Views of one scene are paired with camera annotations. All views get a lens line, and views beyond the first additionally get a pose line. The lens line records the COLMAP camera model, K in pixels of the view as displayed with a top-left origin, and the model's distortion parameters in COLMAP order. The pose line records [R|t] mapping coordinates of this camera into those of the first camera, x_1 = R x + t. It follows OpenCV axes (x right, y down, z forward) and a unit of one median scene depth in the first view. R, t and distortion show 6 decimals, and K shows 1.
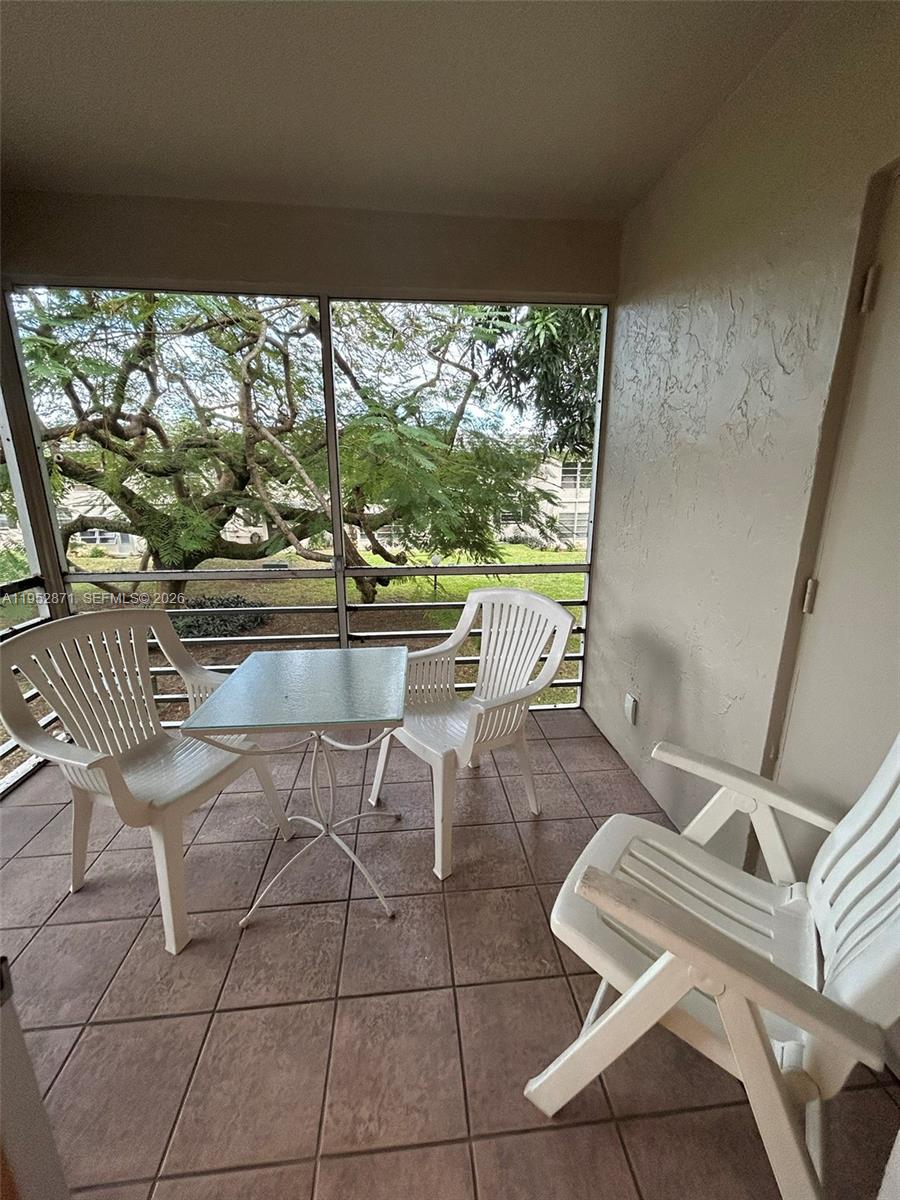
lens RADIAL K [[483.7, 0, 448.1], [0, 483.7, 601.5], [0, 0, 1]] dist [-0.001634, 0.000458]
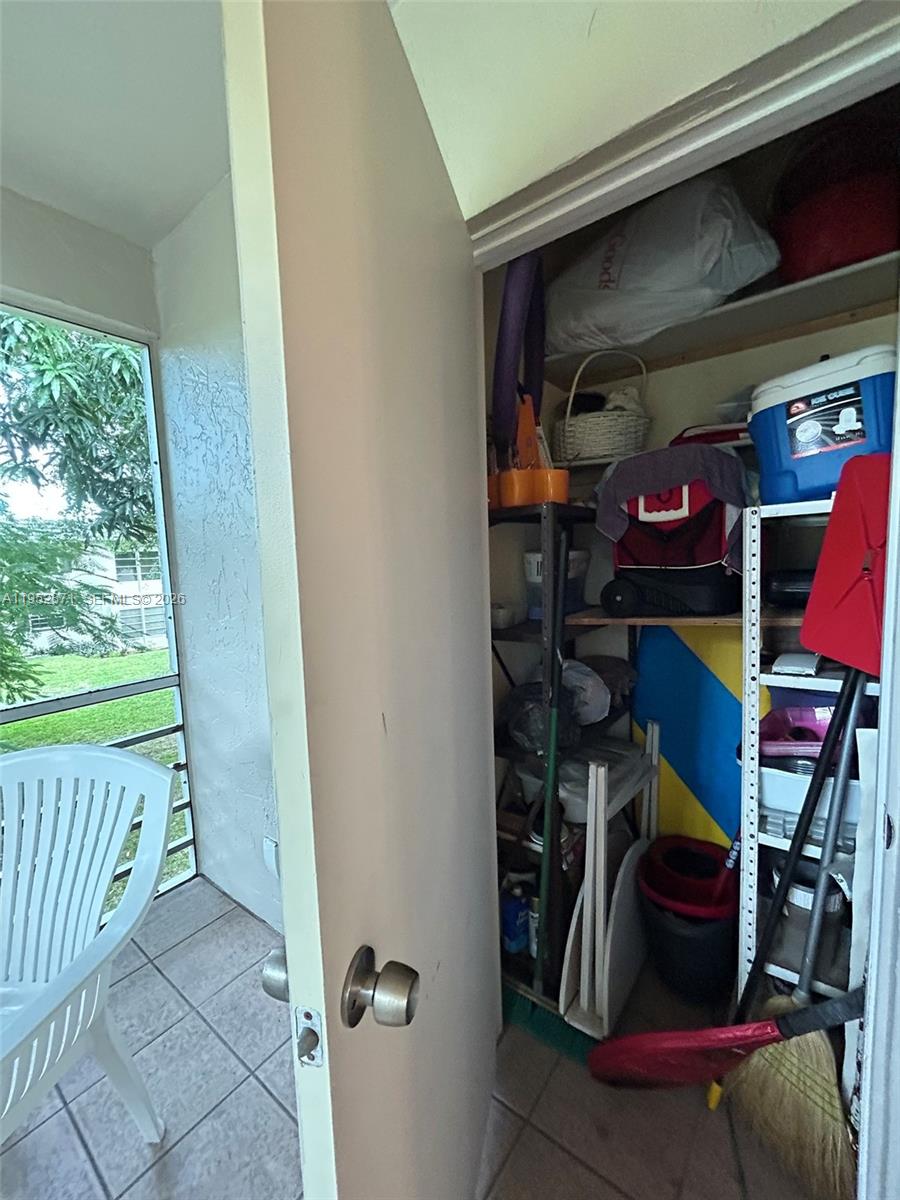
lens RADIAL K [[483.7, 0, 448.1], [0, 483.7, 601.5], [0, 0, 1]] dist [-0.001634, 0.000458]
pose [[0.678790, -0.089361, 0.728875, 0.025623], [0.218297, 0.972252, -0.084097, -0.018127], [-0.701135, 0.216195, 0.679462, 0.104875]]
